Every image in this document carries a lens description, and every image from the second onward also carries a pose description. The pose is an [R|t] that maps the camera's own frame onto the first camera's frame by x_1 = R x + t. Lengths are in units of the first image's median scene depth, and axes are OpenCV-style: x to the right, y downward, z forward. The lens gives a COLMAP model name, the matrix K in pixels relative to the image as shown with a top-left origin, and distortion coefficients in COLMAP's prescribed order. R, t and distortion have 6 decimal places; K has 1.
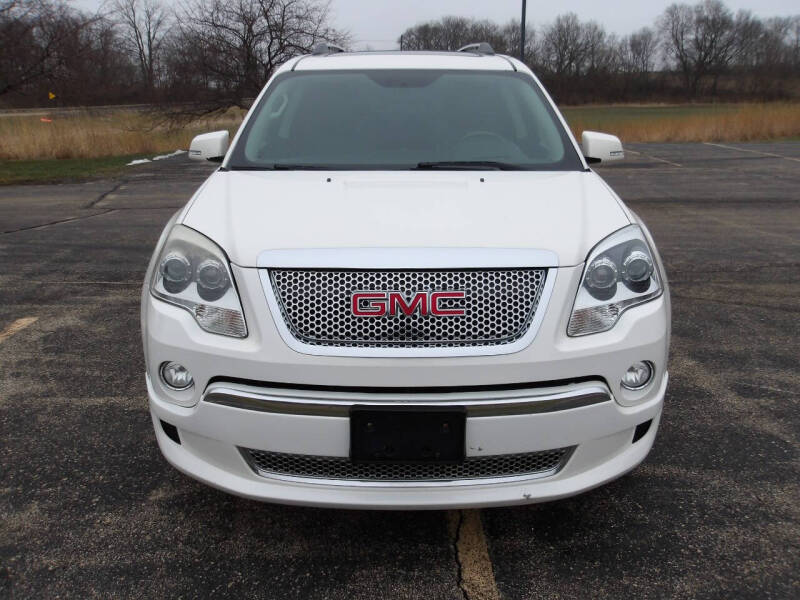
lens RADIAL K [[667.2, 0, 400.0], [0, 667.2, 300.0], [0, 0, 1]] dist [0.000933, 0.012010]
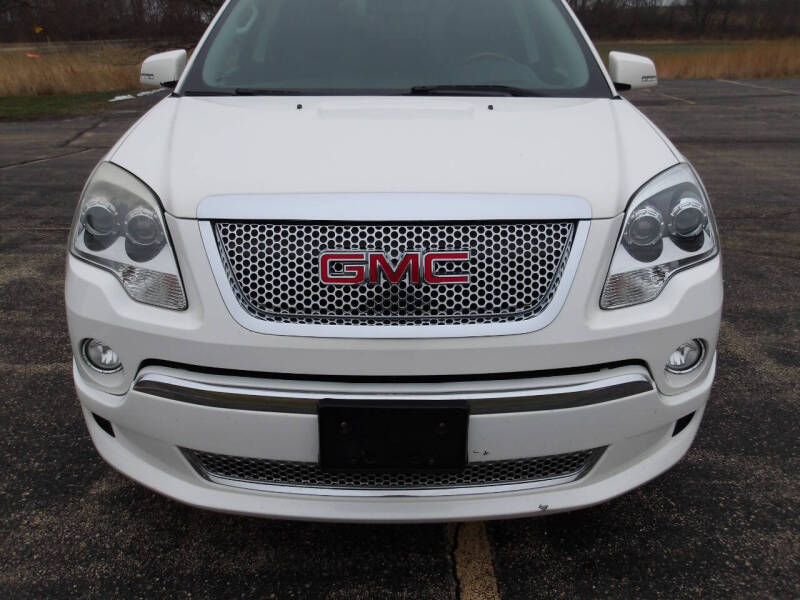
lens RADIAL K [[667.2, 0, 400.0], [0, 667.2, 300.0], [0, 0, 1]] dist [0.000933, 0.012010]
pose [[0.999996, 0.002342, 0.001825, 0.015075], [-0.002489, 0.996369, 0.085098, -0.019113], [-0.001619, -0.085103, 0.996371, 0.204570]]
